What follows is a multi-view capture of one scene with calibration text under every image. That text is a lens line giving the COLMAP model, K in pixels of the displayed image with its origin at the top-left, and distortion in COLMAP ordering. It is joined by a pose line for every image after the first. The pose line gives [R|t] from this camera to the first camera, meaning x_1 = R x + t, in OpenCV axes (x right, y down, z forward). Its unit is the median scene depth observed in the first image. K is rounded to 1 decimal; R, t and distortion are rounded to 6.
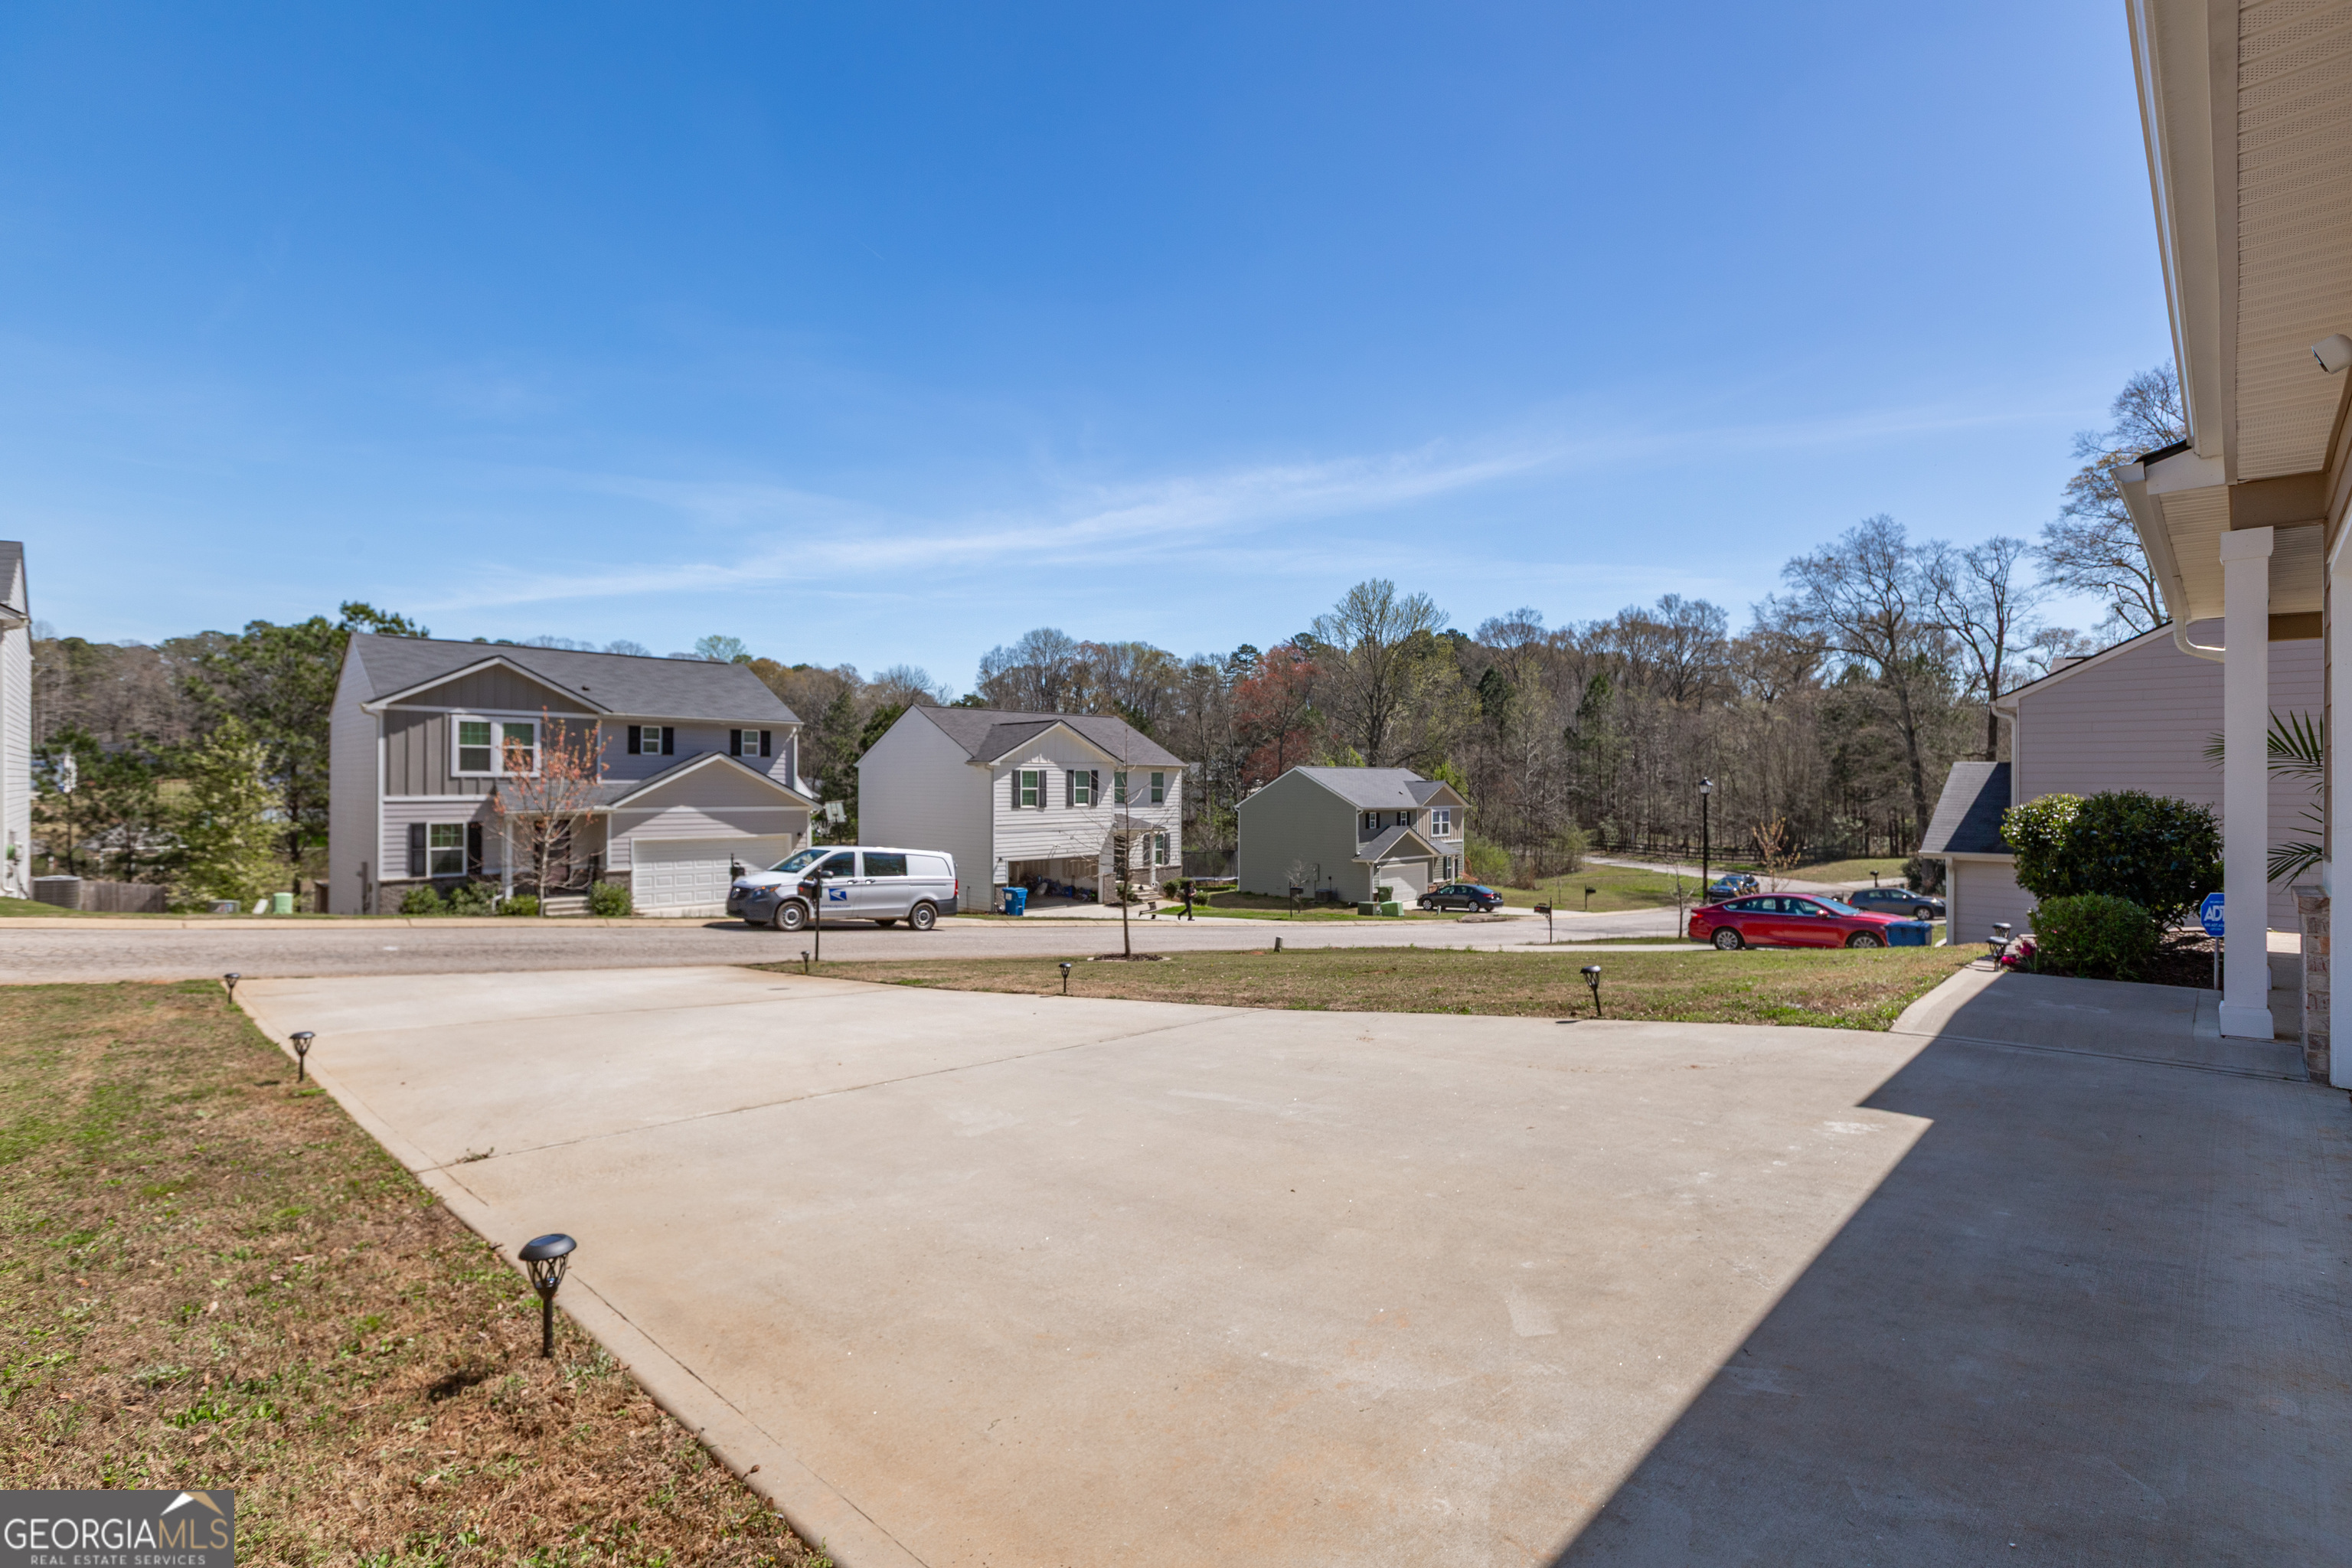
lens RADIAL K [[1079.5, 0, 1153.3], [0, 1079.5, 780.9], [0, 0, 1]] dist [0.005336, -0.000432]
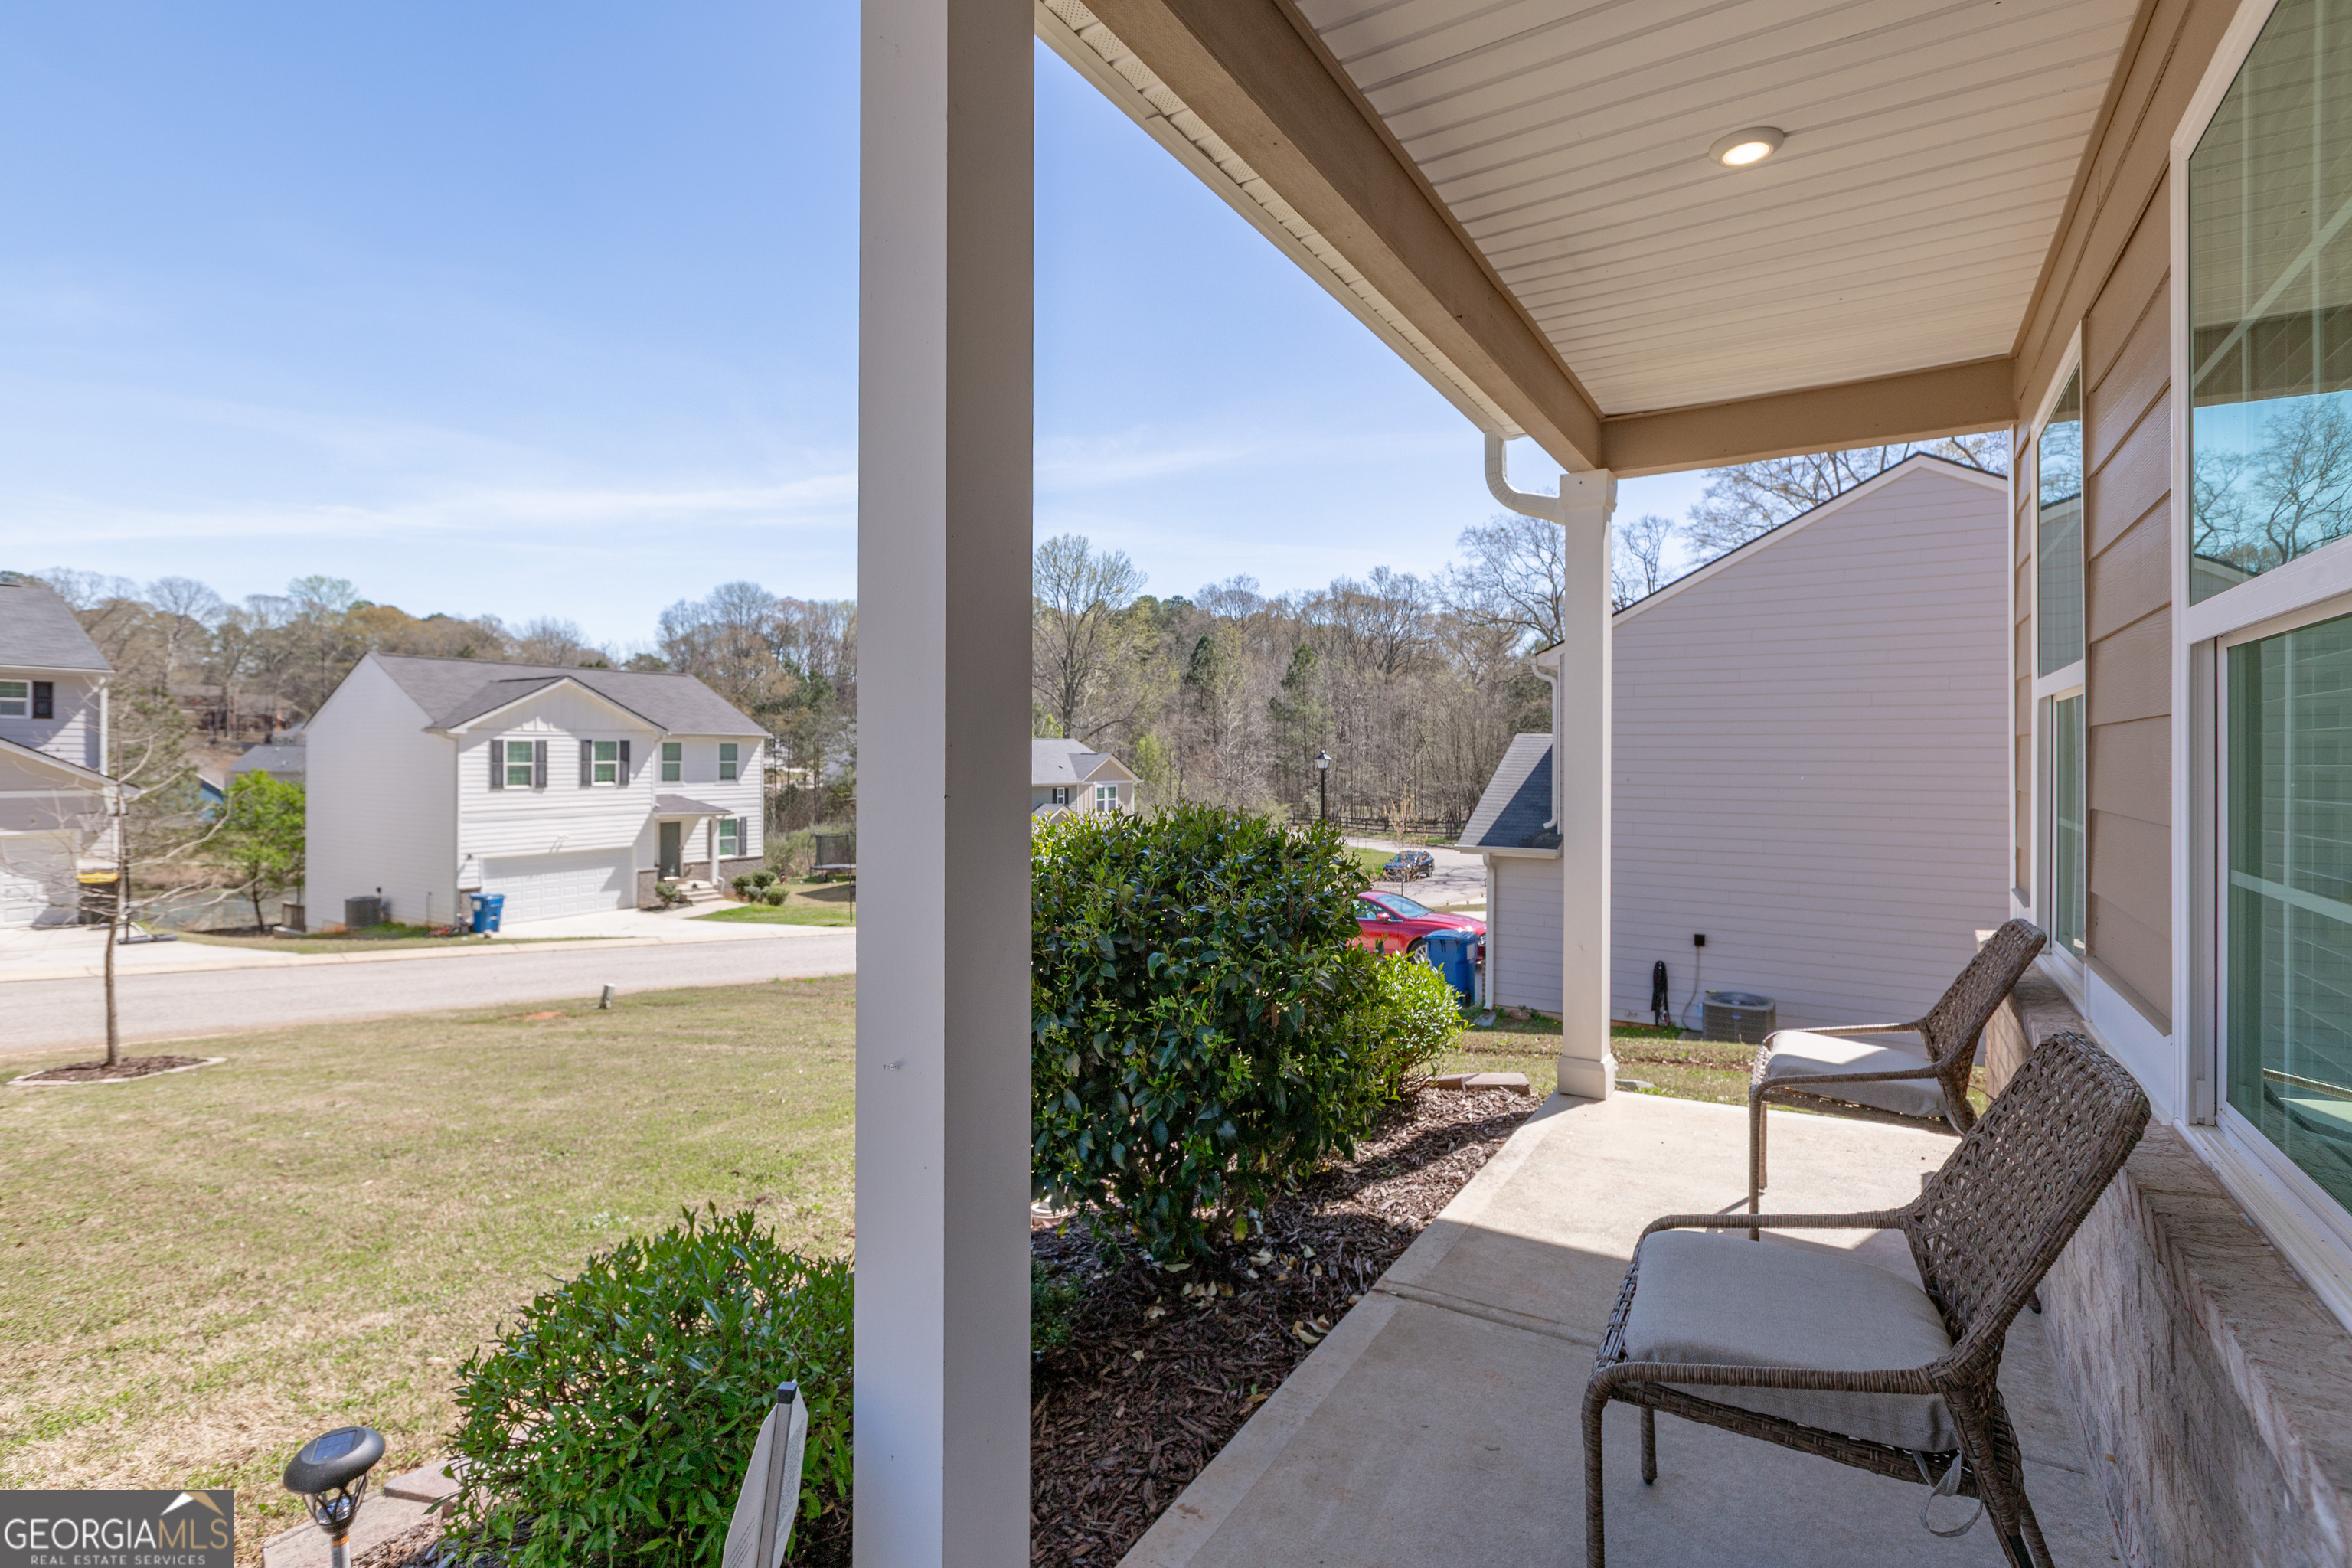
lens RADIAL K [[1079.5, 0, 1174.3], [0, 1079.5, 750.7], [0, 0, 1]] dist [0.005336, -0.000432]
pose [[0.976338, 0.000381, 0.216250, 0.116971], [-0.000268, 1.000000, -0.000554, -0.001217], [-0.216250, 0.000483, 0.976338, 0.095412]]
